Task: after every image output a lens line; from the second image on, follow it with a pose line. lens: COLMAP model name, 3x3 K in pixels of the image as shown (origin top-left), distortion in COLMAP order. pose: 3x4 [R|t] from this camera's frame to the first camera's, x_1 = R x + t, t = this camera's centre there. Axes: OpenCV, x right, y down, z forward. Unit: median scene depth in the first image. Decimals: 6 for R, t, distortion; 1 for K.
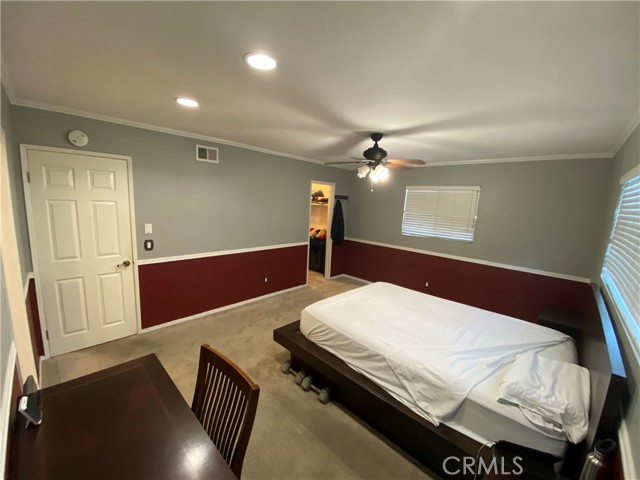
lens RADIAL K [[259.7, 0, 322.2], [0, 259.7, 241.7], [0, 0, 1]] dist [0.031481, -0.025205]
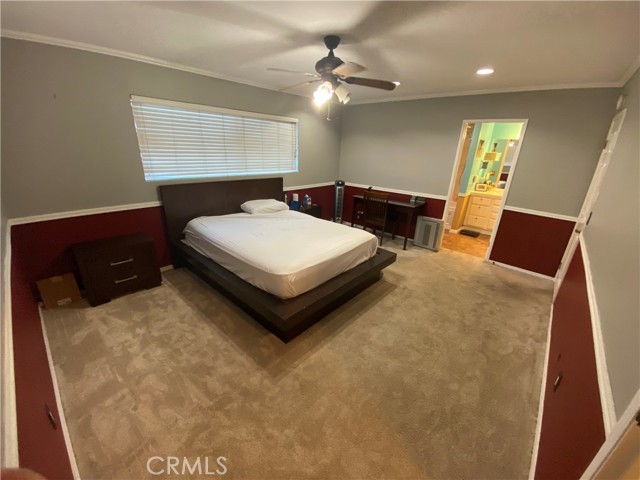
lens RADIAL K [[259.7, 0, 322.2], [0, 259.7, 241.7], [0, 0, 1]] dist [0.031481, -0.025205]
pose [[-0.994405, -0.068108, -0.080747, 0.188061], [-0.098981, 0.867761, 0.487026, -0.194216], [0.036899, 0.492293, -0.869647, 1.426817]]
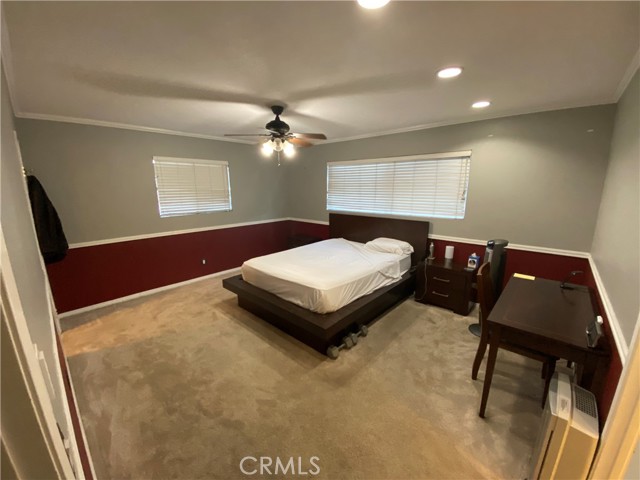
lens RADIAL K [[259.7, 0, 322.2], [0, 259.7, 241.7], [0, 0, 1]] dist [0.031481, -0.025205]
pose [[-0.032660, -0.264890, 0.963725, -0.658706], [0.164522, 0.949662, 0.266600, -0.117859], [-0.985833, 0.167261, 0.012564, 0.665572]]
